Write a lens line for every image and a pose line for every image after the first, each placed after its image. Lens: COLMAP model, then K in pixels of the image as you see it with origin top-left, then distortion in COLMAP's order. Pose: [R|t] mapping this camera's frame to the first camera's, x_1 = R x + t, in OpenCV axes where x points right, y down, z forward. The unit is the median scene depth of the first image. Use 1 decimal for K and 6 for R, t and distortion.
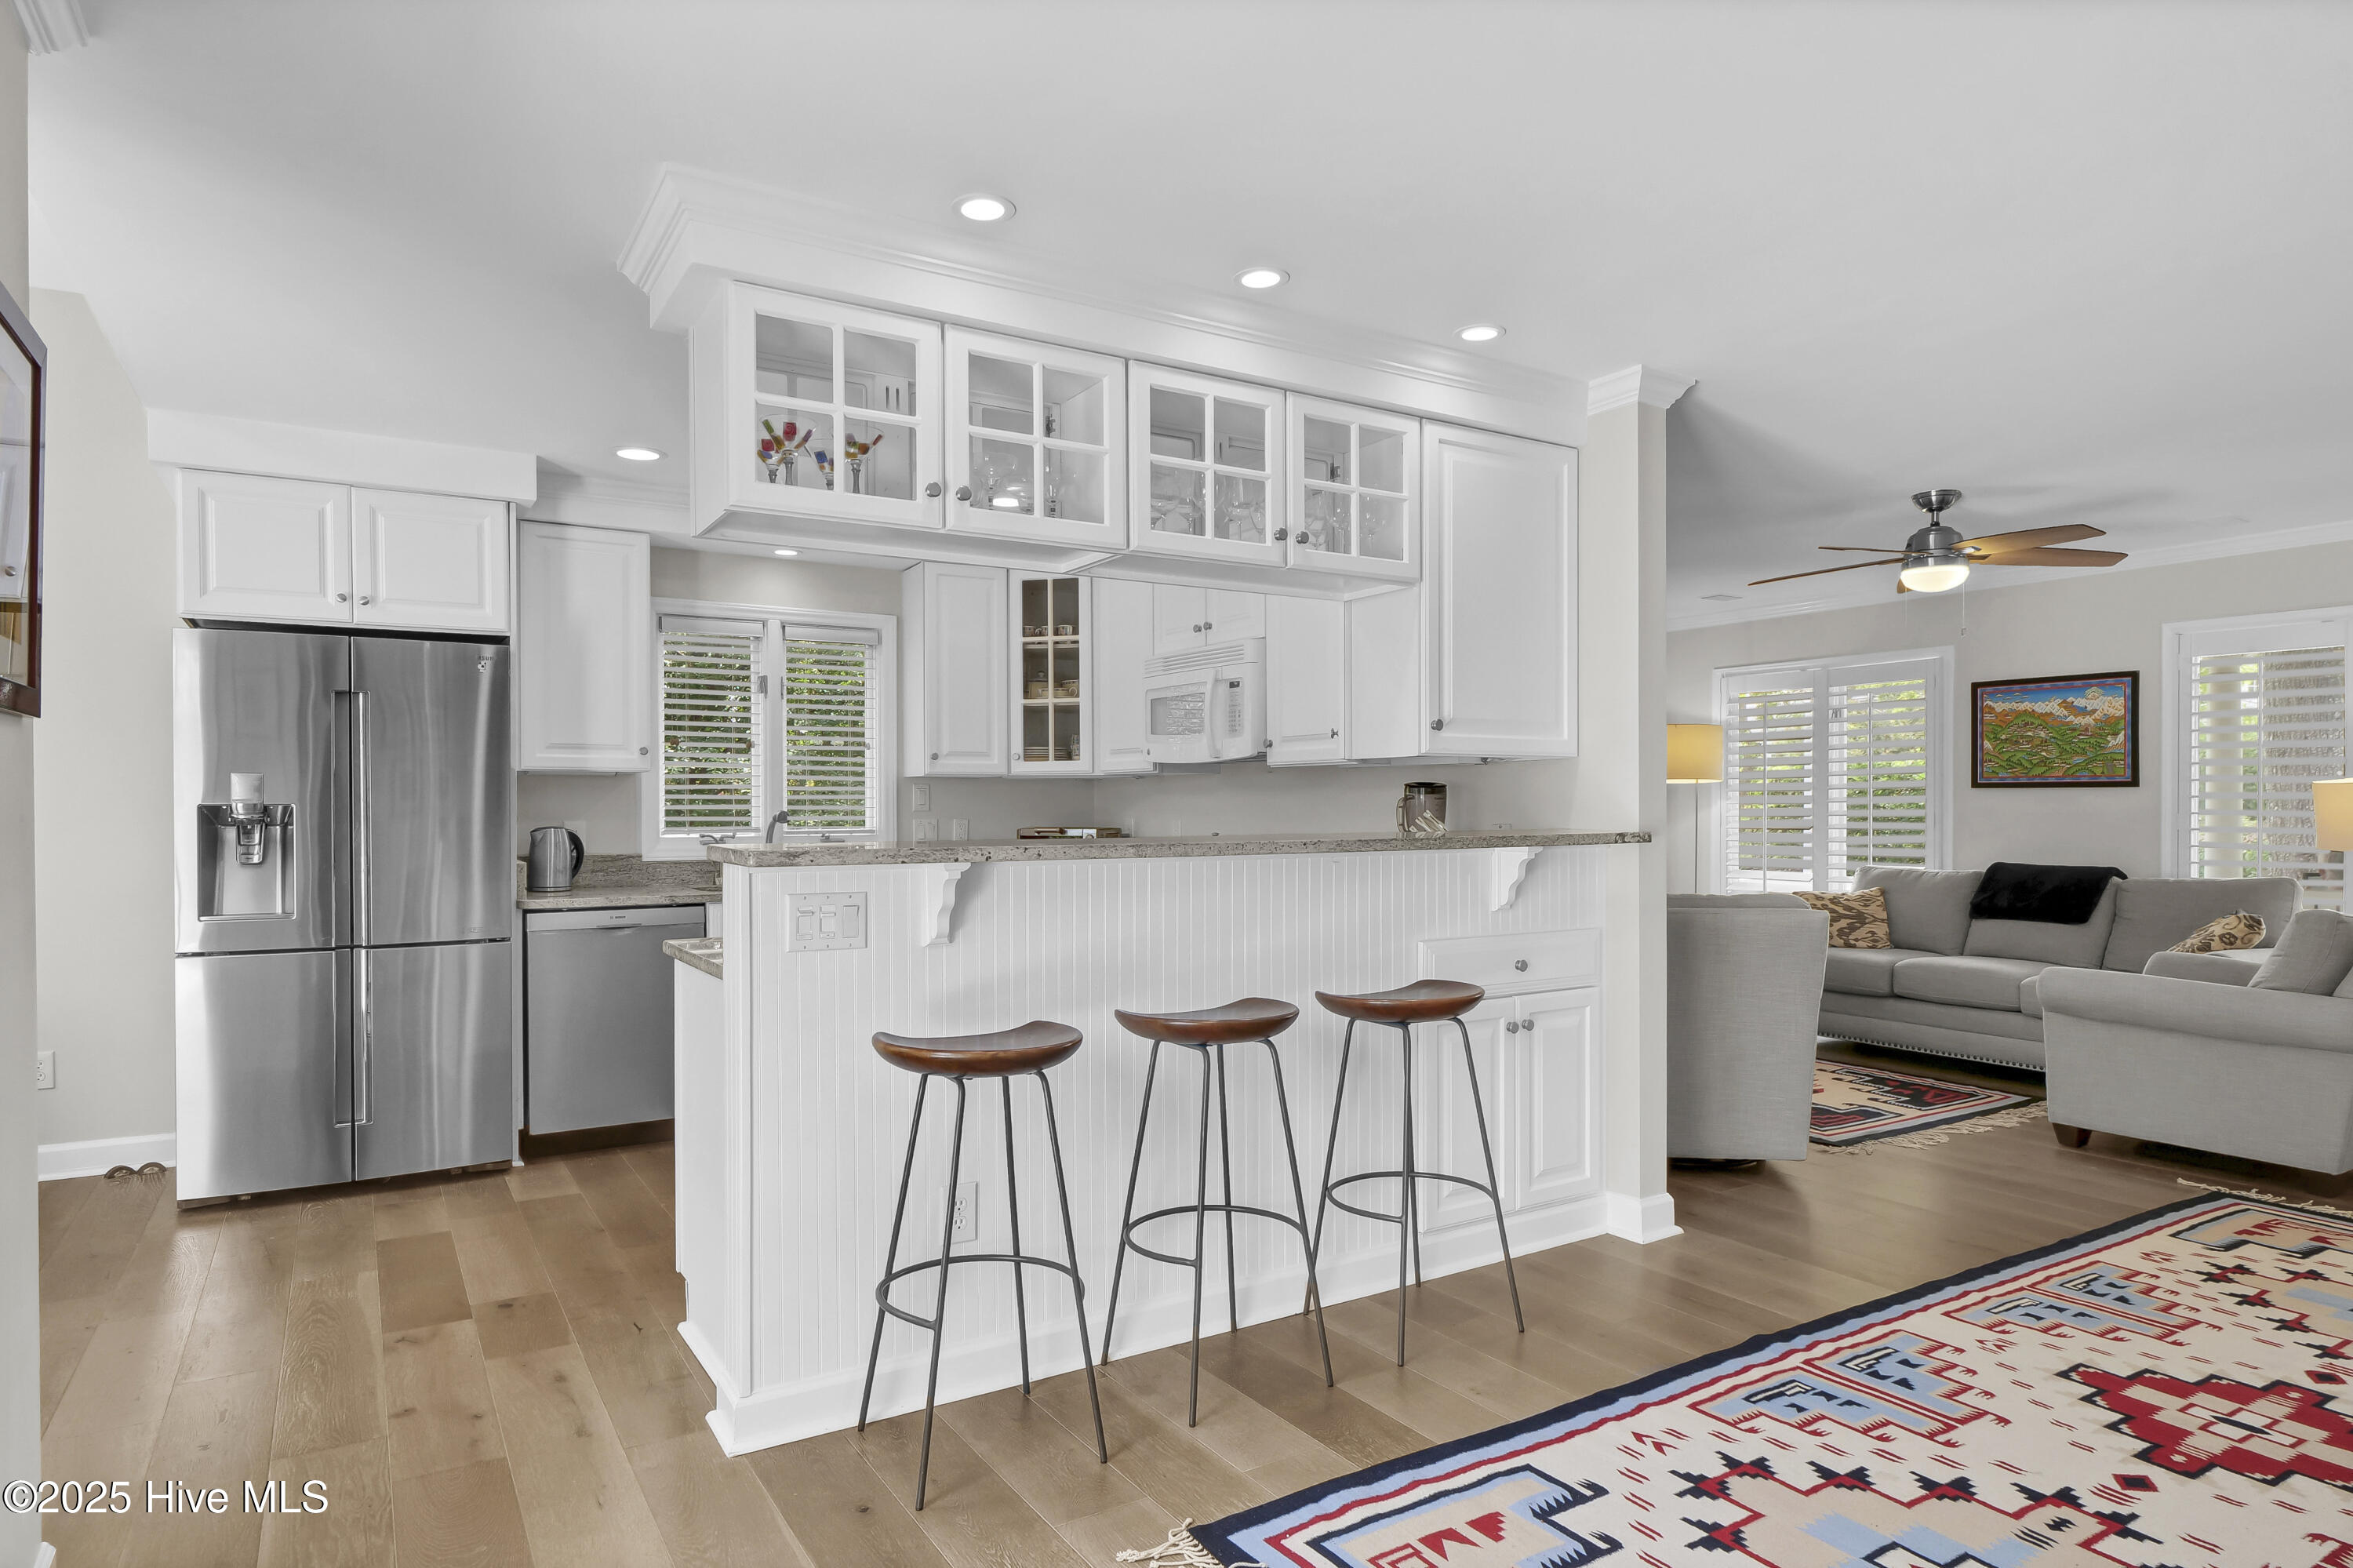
lens RADIAL K [[1341.3, 0, 1167.5], [0, 1341.3, 817.9], [0, 0, 1]] dist [-0.001740, -0.002226]
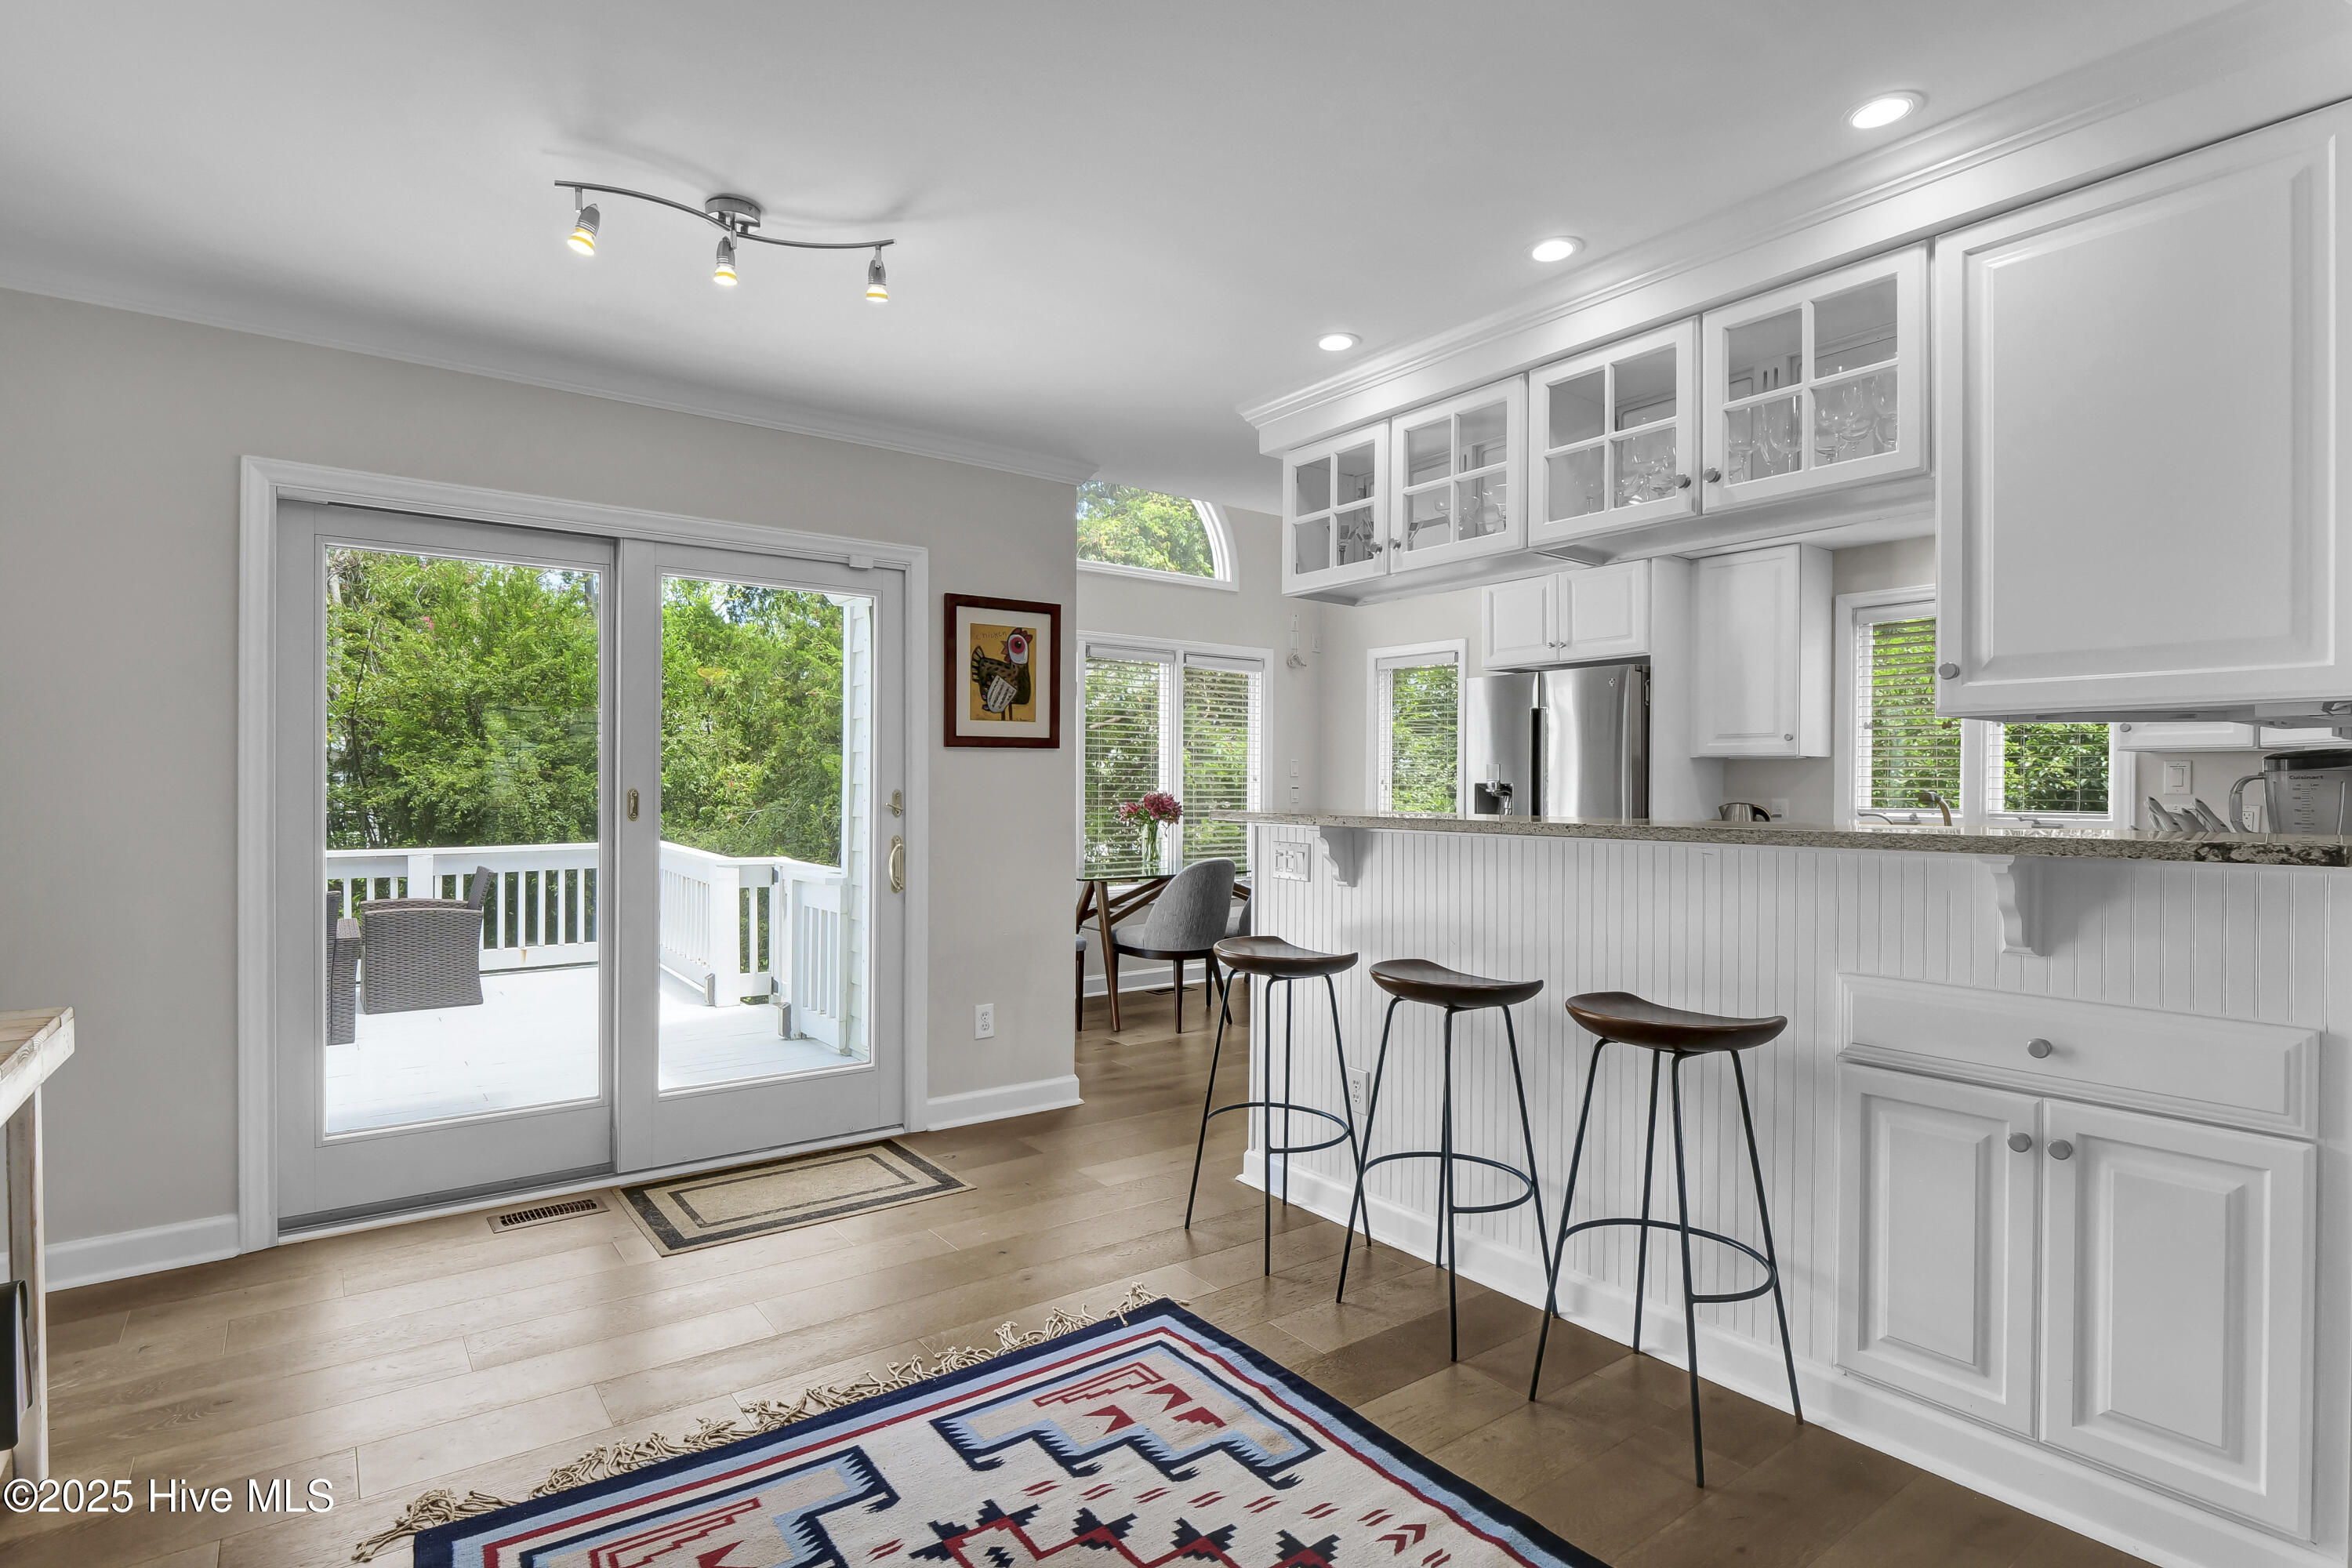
lens RADIAL K [[1170.1, 0, 1164.2], [0, 1170.1, 770.6], [0, 0, 1]] dist [-0.005675, -0.009652]
pose [[0.077825, -0.009964, -0.996917, 0.637939], [-0.013630, 0.999846, -0.011057, -0.003640], [0.996874, 0.014448, 0.077677, 0.460717]]
